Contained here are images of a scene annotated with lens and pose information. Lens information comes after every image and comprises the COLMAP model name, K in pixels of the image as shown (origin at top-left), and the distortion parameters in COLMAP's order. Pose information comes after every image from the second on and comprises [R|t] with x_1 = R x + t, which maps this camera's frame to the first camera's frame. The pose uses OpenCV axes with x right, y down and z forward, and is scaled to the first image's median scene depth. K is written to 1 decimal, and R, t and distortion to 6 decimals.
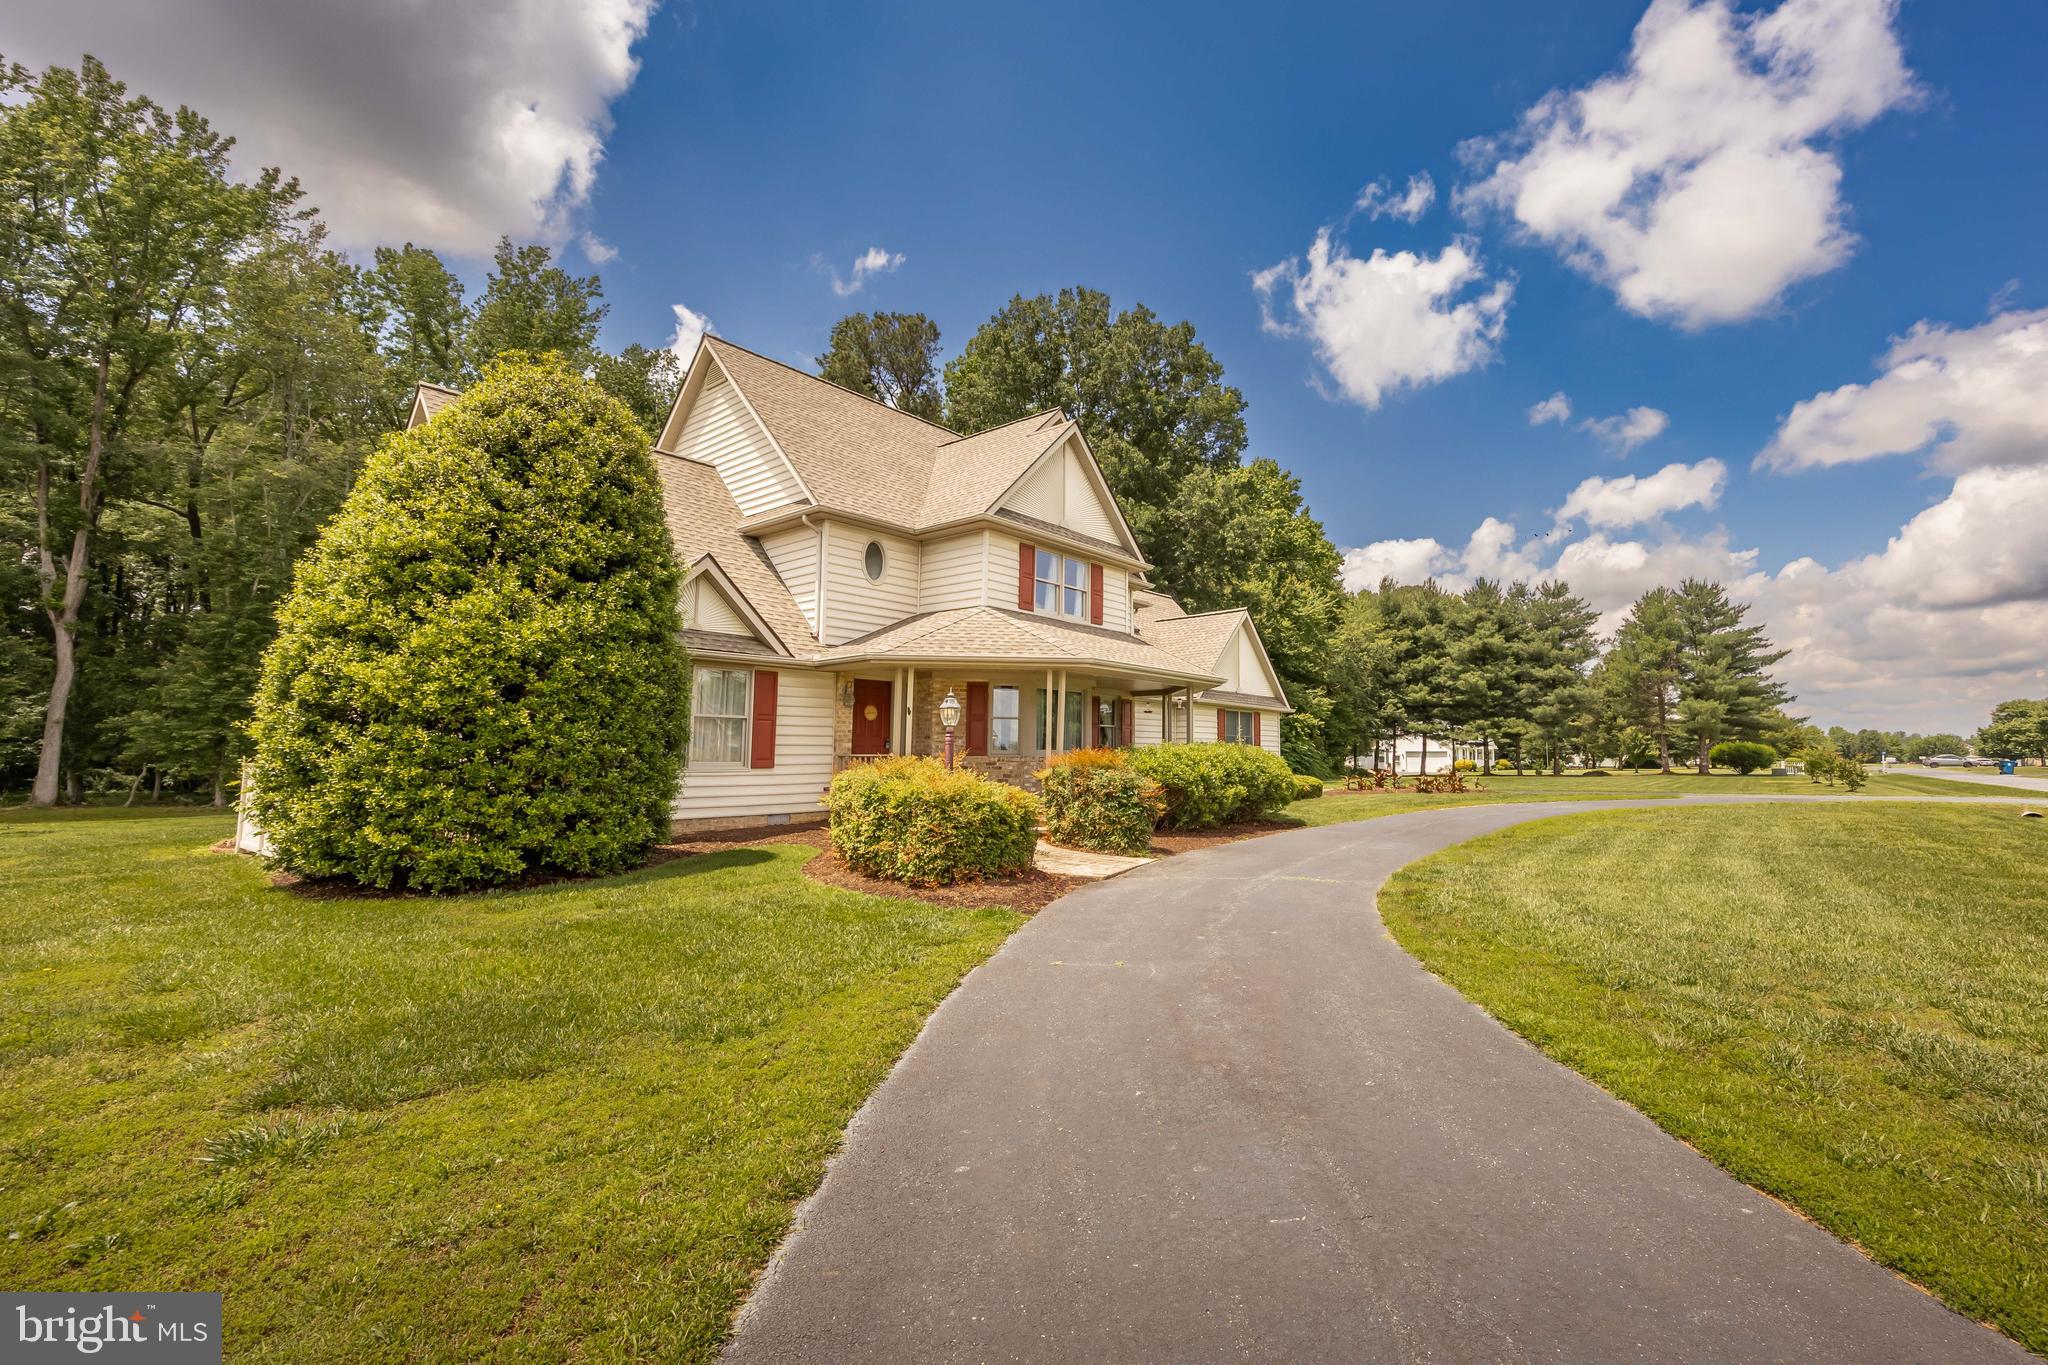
lens RADIAL K [[852.1, 0, 1122.3], [0, 852.1, 692.3], [0, 0, 1]] dist [0.001162, -0.000060]
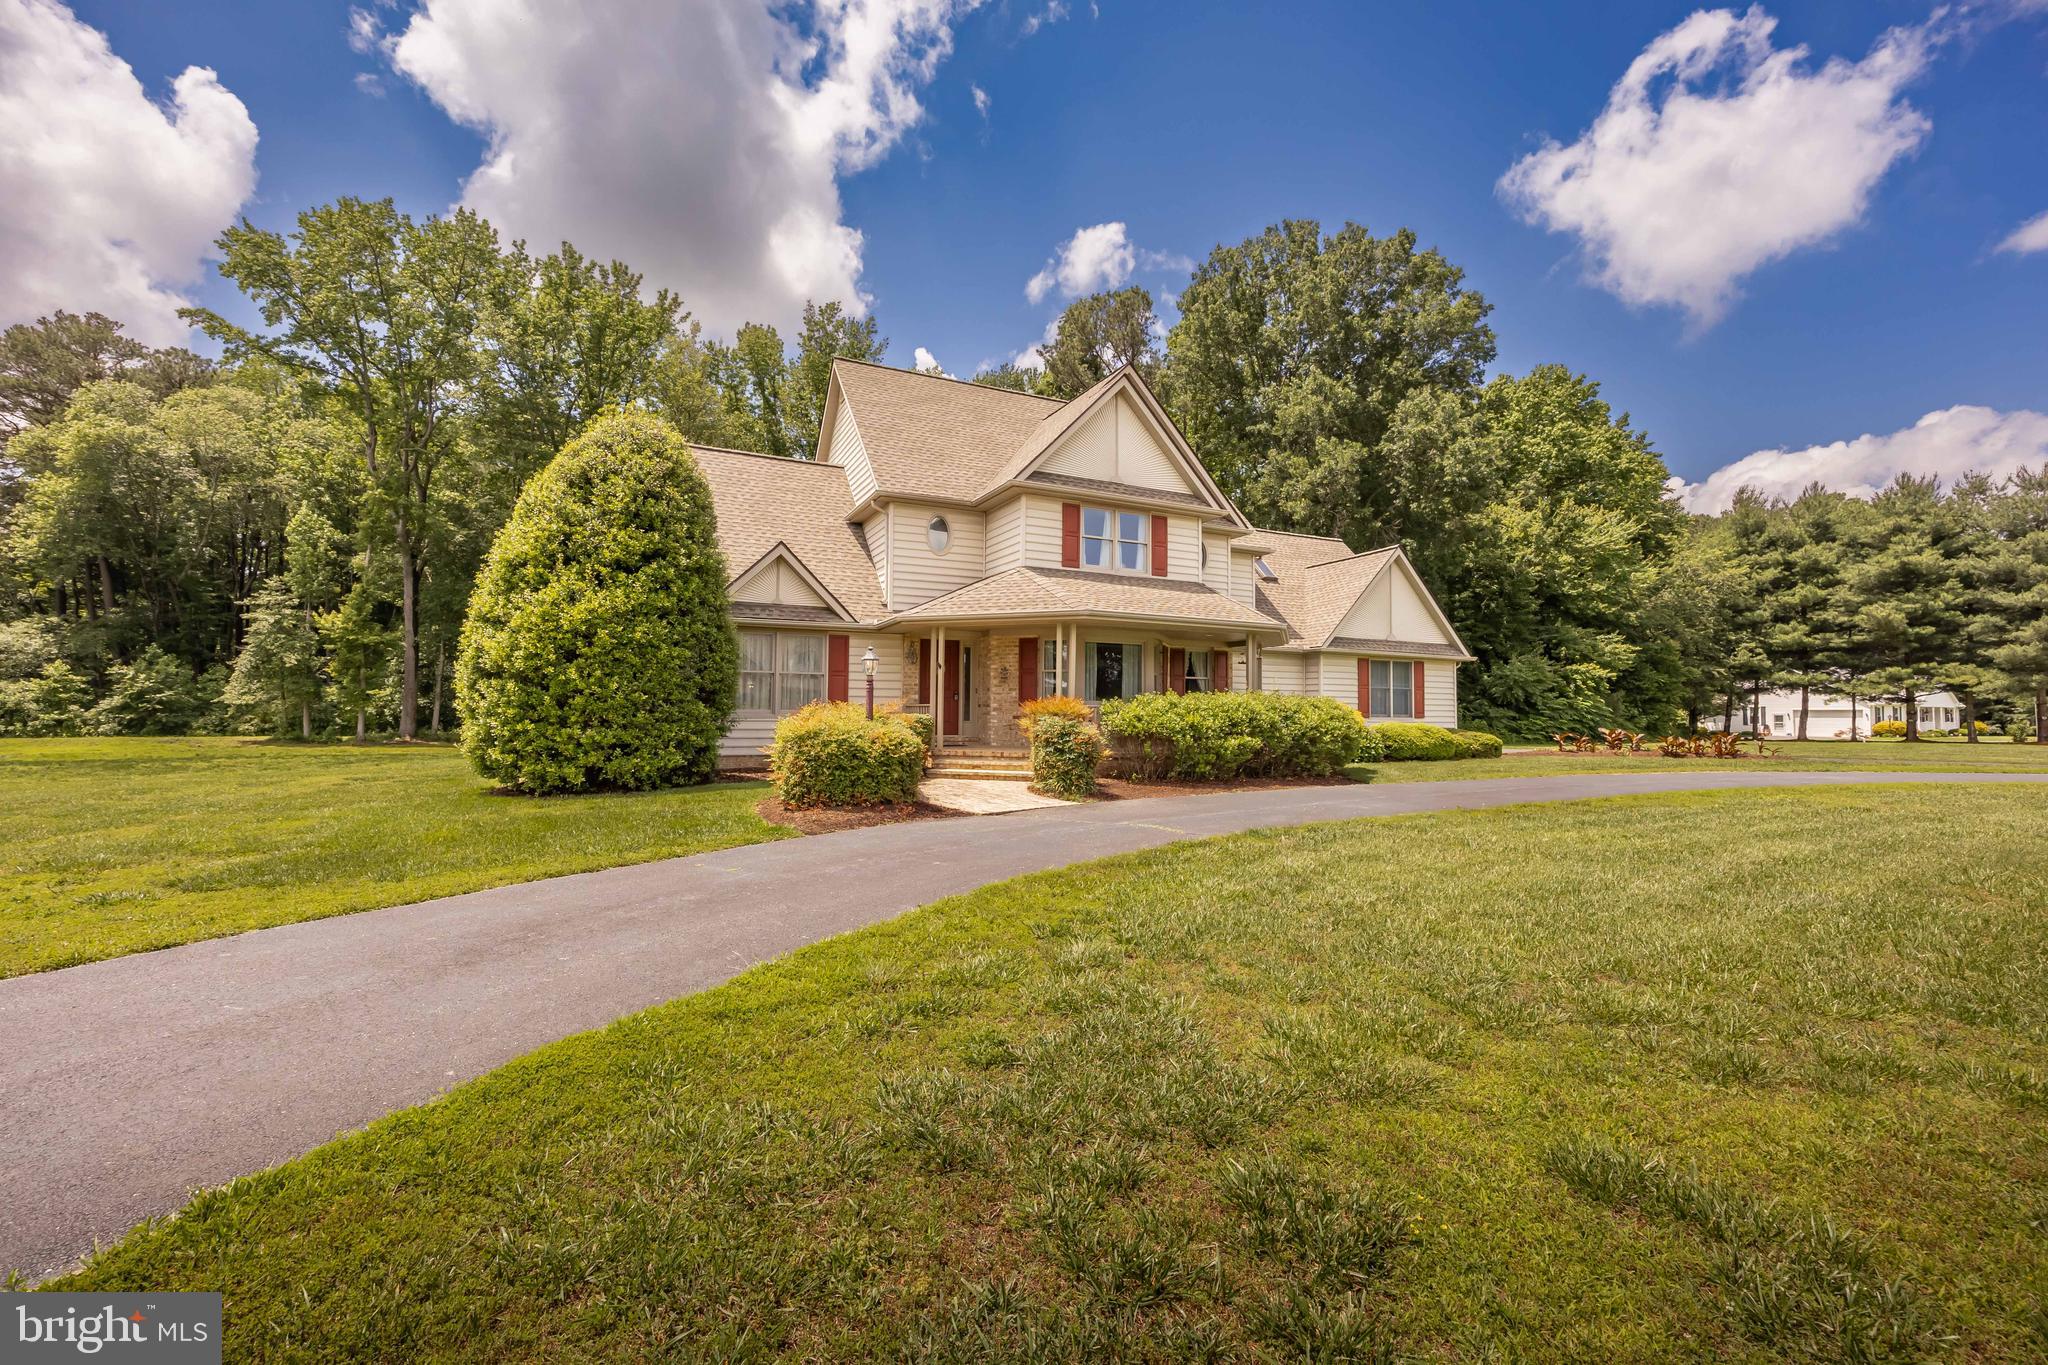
lens RADIAL K [[828.8, 0, 1026.7], [0, 828.8, 690.8], [0, 0, 1]] dist [-0.002138, -0.000205]
pose [[0.893267, -0.009518, -0.449425, 0.094666], [0.029745, 0.998836, 0.037966, 0.004700], [0.448541, -0.047282, 0.892511, 0.019761]]
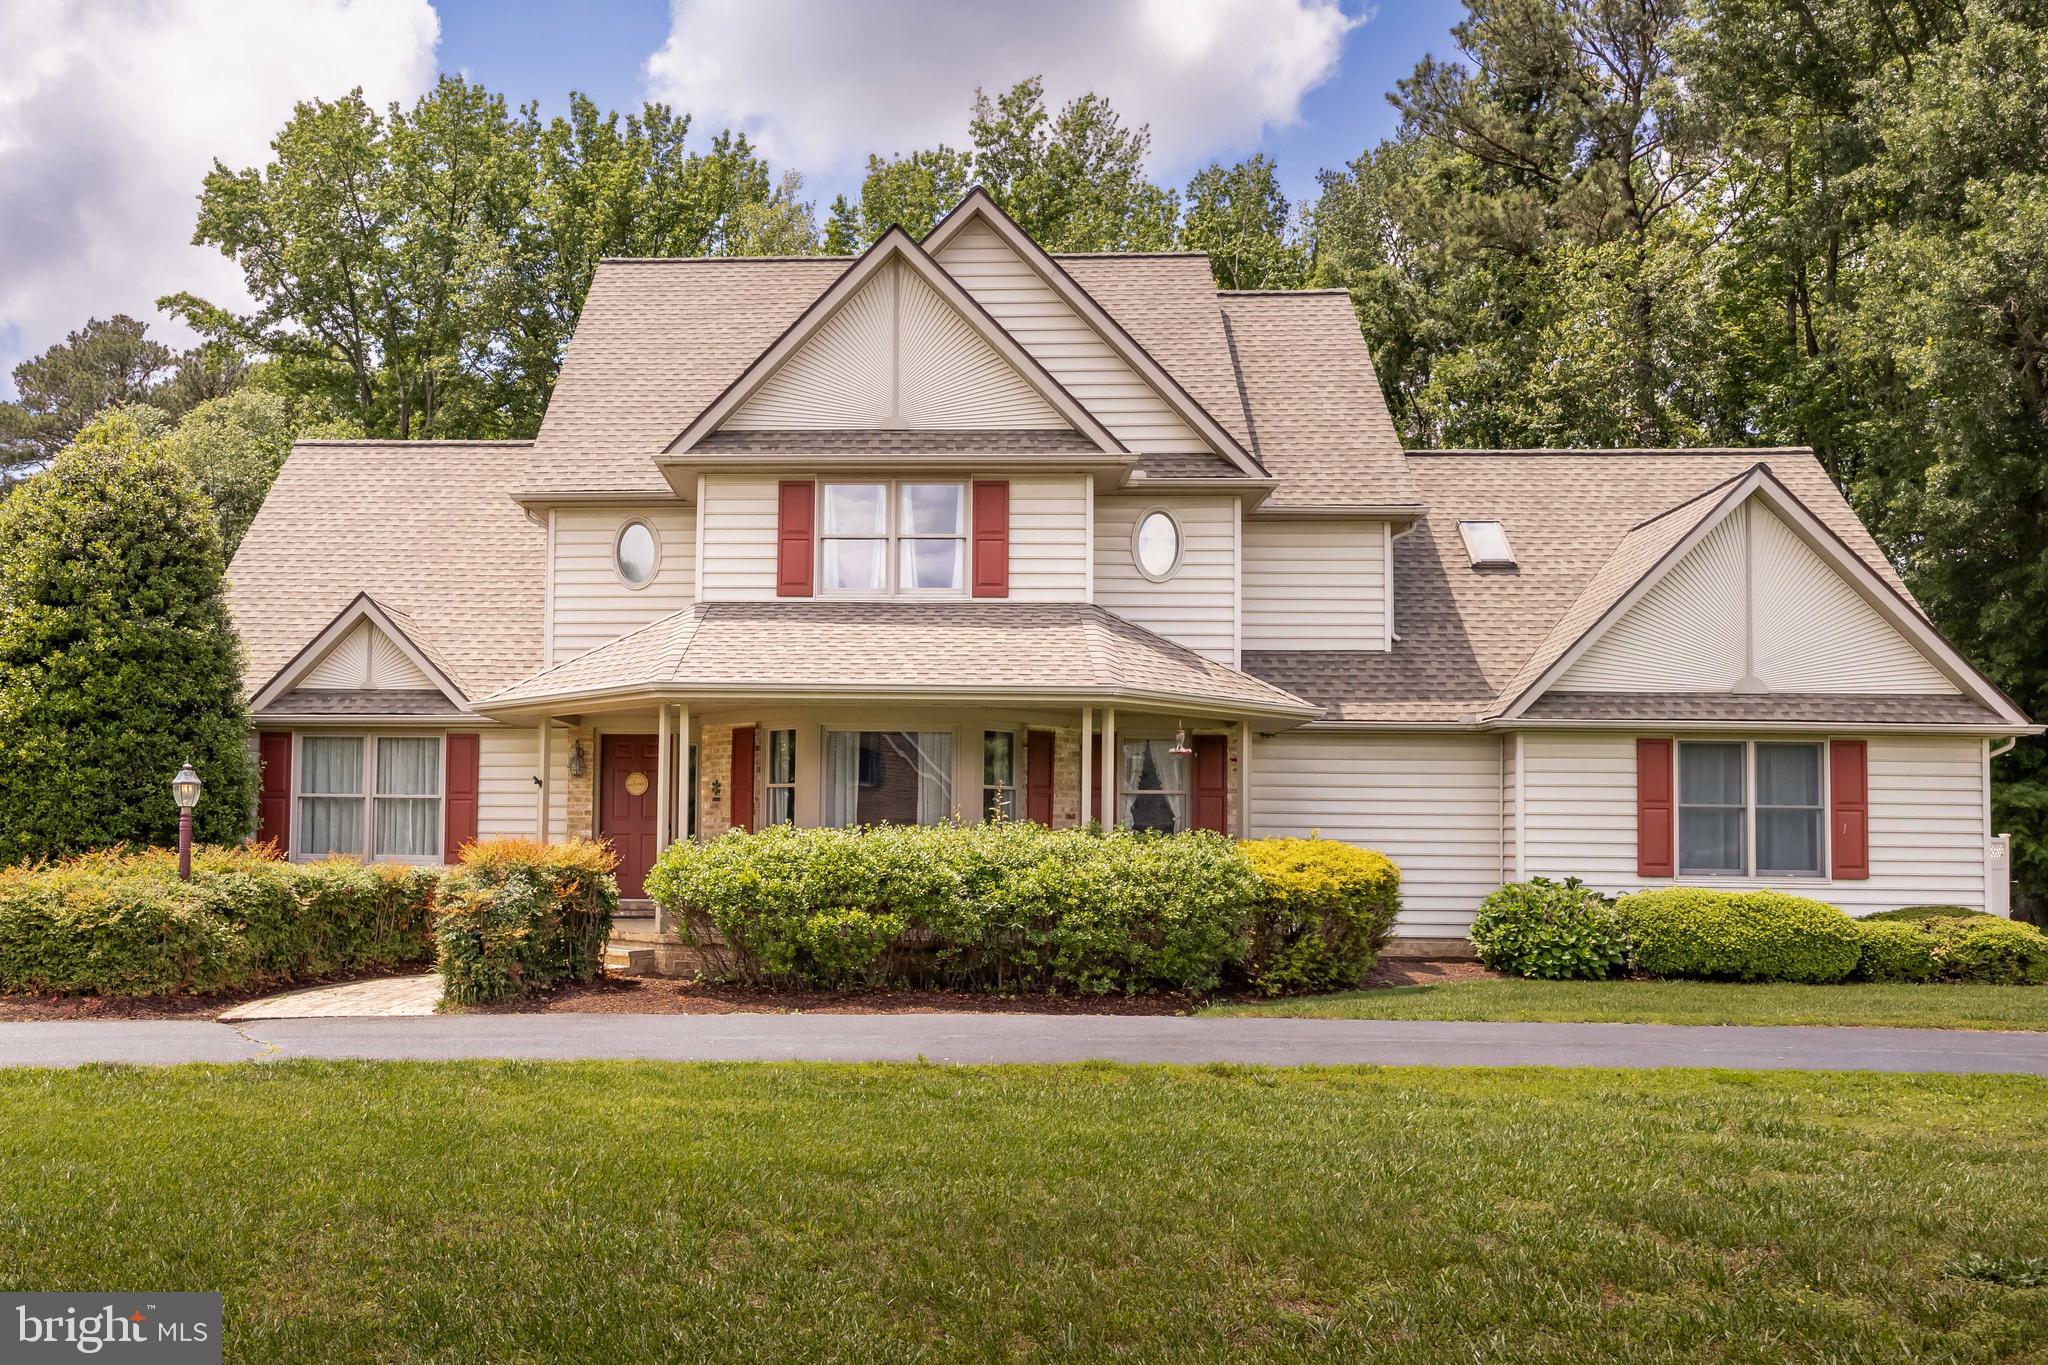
lens RADIAL K [[1670.8, 0, 855.8], [0, 1670.8, 785.2], [0, 0, 1]] dist [-0.000028, -0.001301]
pose [[0.557250, -0.028776, -0.829846, 0.269545], [0.053888, 0.998546, 0.001561, 0.009850], [0.828594, -0.045589, 0.557990, 0.129214]]
